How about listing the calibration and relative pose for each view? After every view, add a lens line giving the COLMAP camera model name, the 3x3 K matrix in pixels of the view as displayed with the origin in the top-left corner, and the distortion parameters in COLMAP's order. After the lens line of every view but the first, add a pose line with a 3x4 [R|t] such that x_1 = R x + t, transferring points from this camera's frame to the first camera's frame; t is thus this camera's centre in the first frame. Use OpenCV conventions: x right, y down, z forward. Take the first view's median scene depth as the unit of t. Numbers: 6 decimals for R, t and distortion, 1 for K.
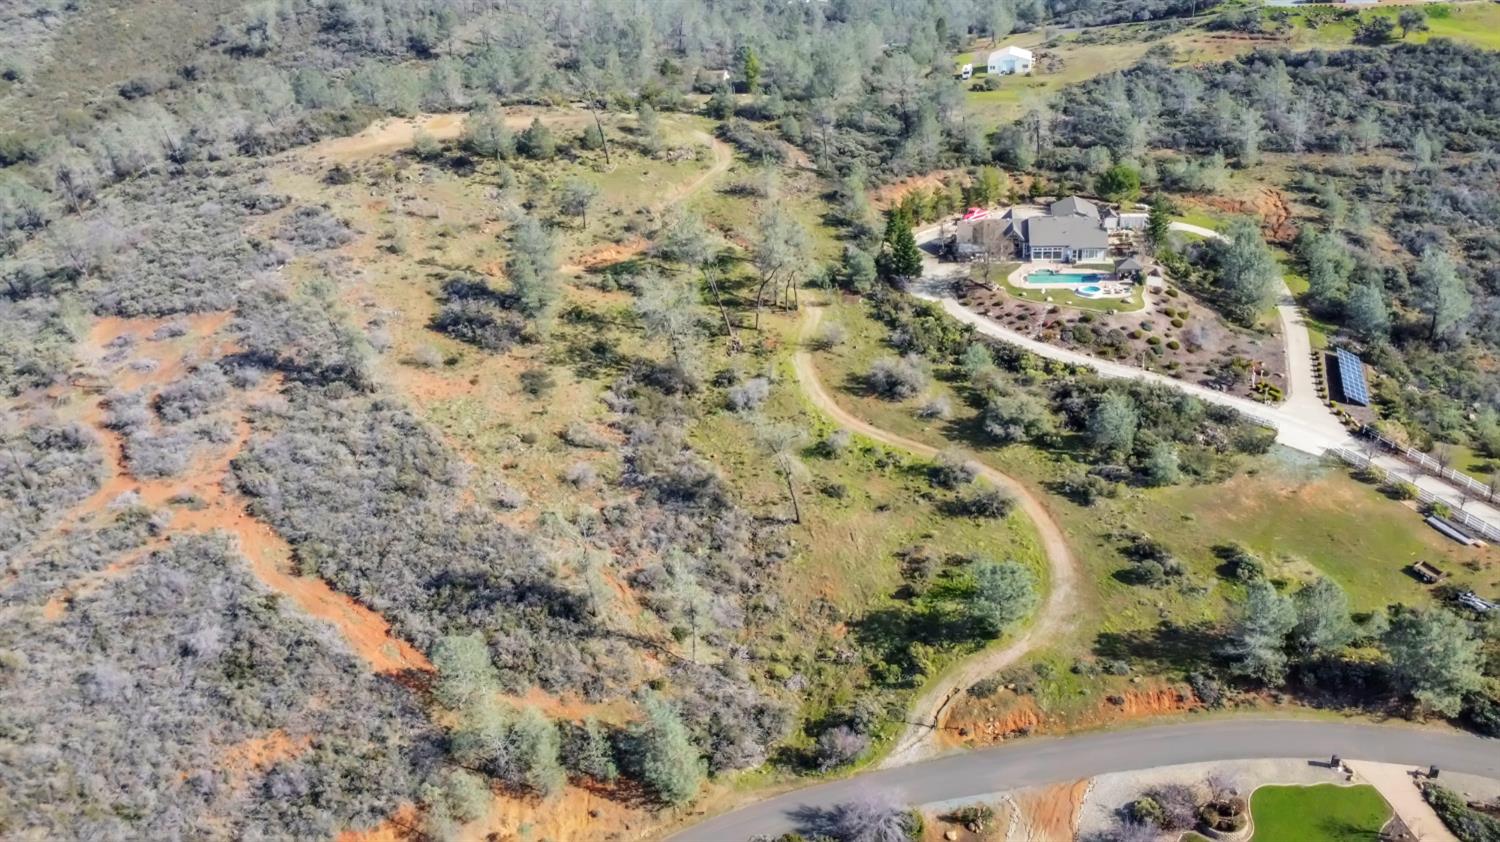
lens RADIAL K [[1087.0, 0, 750.0], [0, 1087.0, 421.0], [0, 0, 1]] dist [-0.038364, -0.007752]
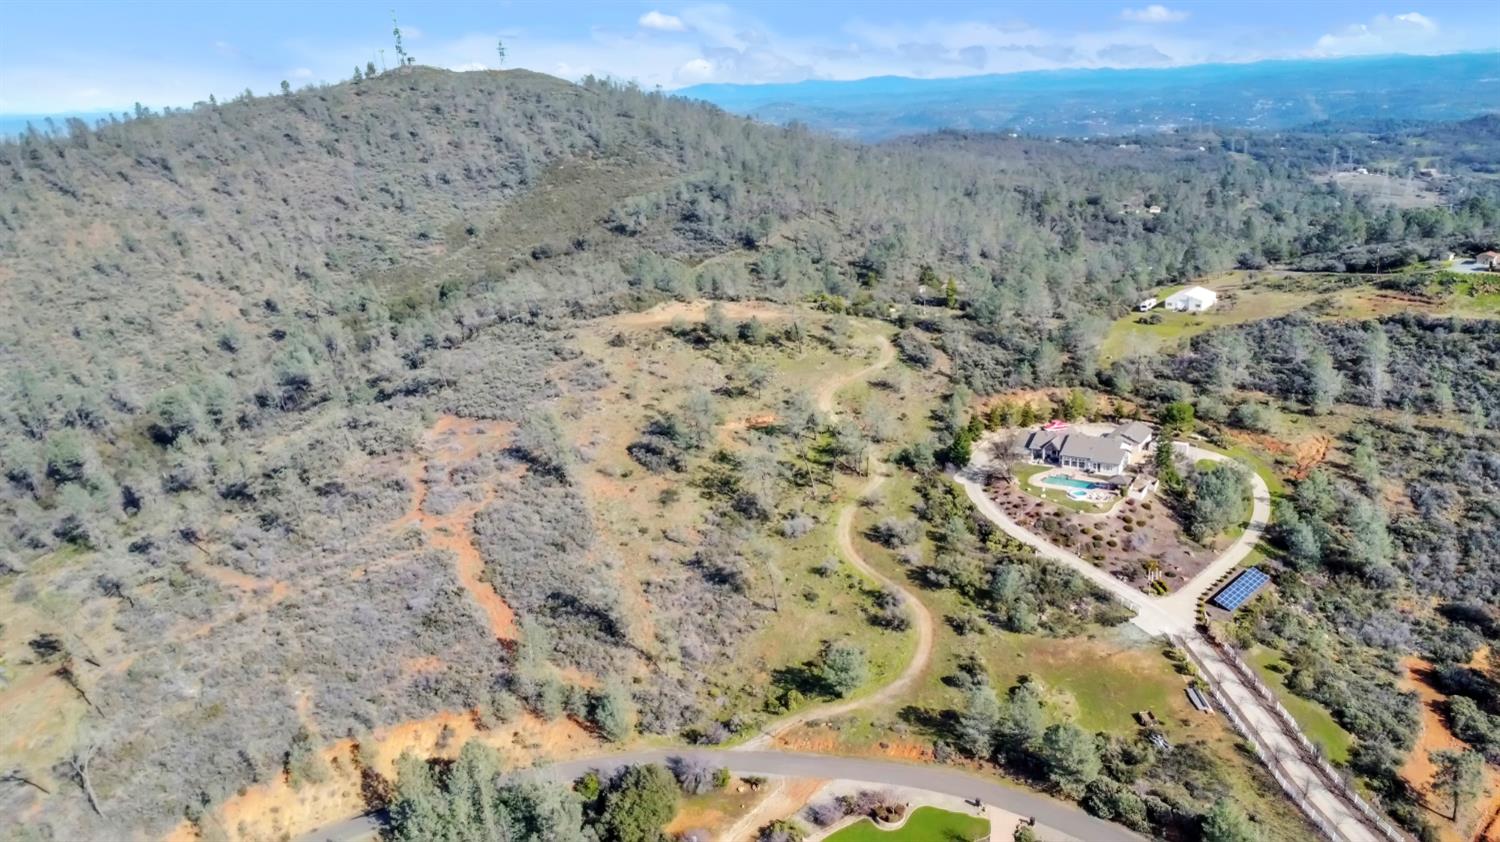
lens RADIAL K [[1055.0, 0, 750.0], [0, 1055.0, 421.0], [0, 0, 1]] dist [-0.042783, -0.001009]
pose [[0.931529, 0.130729, -0.339358, 0.360899], [-0.176687, 0.978309, -0.108133, 0.000158], [0.317861, 0.160689, 0.934421, -0.323689]]
